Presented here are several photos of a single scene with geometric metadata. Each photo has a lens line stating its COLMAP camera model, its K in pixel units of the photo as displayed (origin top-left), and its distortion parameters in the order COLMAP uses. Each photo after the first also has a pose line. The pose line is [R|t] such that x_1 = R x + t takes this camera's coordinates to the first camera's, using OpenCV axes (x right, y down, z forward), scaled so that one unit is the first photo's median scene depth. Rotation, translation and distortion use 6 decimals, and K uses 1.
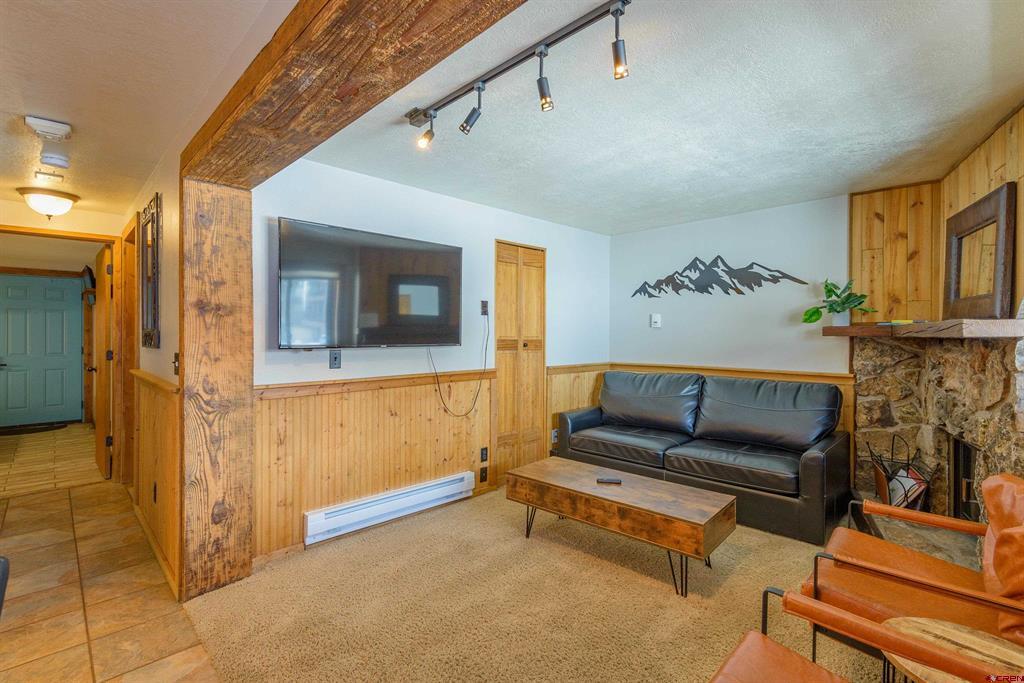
lens RADIAL K [[470.5, 0, 500.9], [0, 470.5, 336.4], [0, 0, 1]] dist [0.020552, -0.010197]
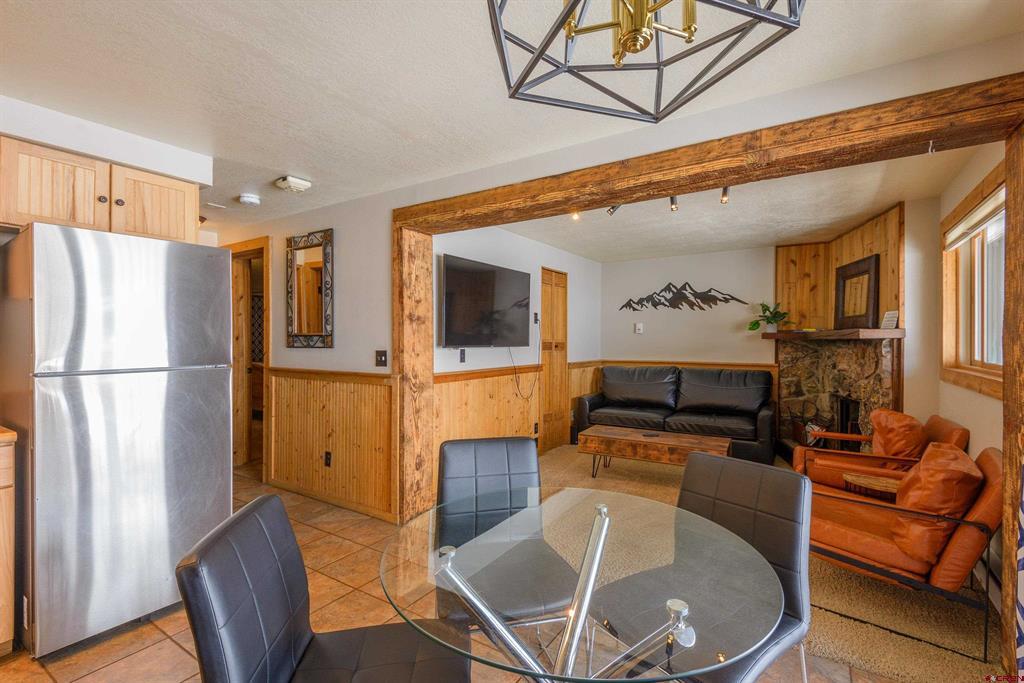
lens RADIAL K [[470.5, 0, 497.0], [0, 470.5, 343.6], [0, 0, 1]] dist [0.020552, -0.010197]
pose [[0.977717, -0.001972, 0.209917, -0.470433], [0.001548, 0.999996, 0.002184, 0.009149], [-0.209920, -0.001811, 0.977717, -0.306604]]
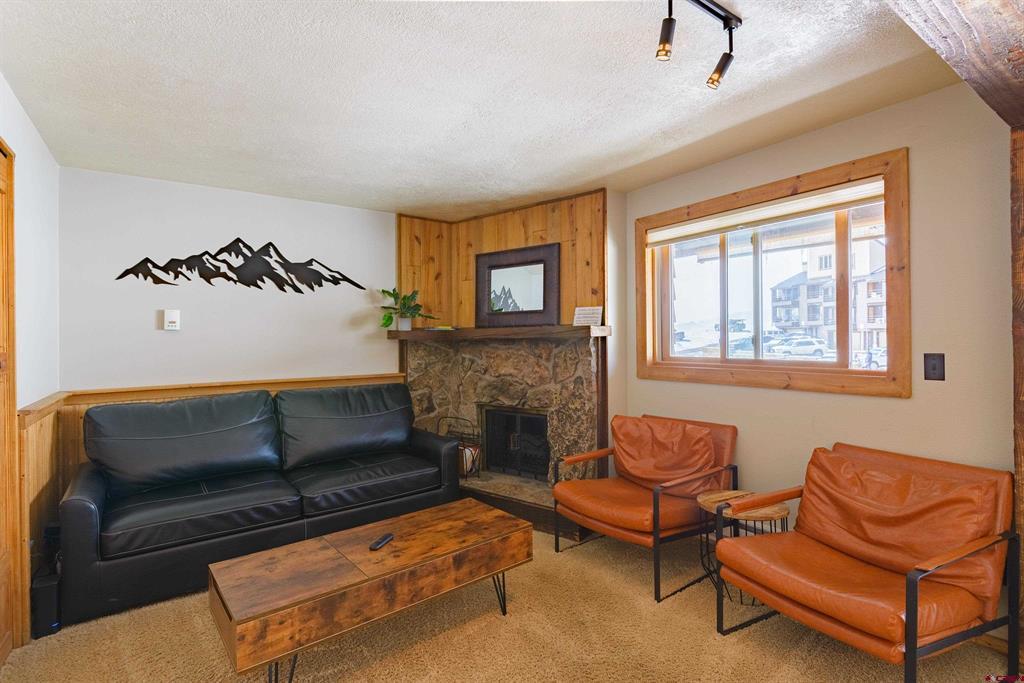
lens RADIAL K [[496.1, 0, 517.6], [0, 496.1, 339.5], [0, 0, 1]] dist [0.025572, -0.001030]
pose [[0.142597, -0.003603, 0.989774, -0.405425], [0.017954, 0.999838, 0.001053, 0.003002], [-0.989618, 0.017620, 0.142639, 0.568004]]
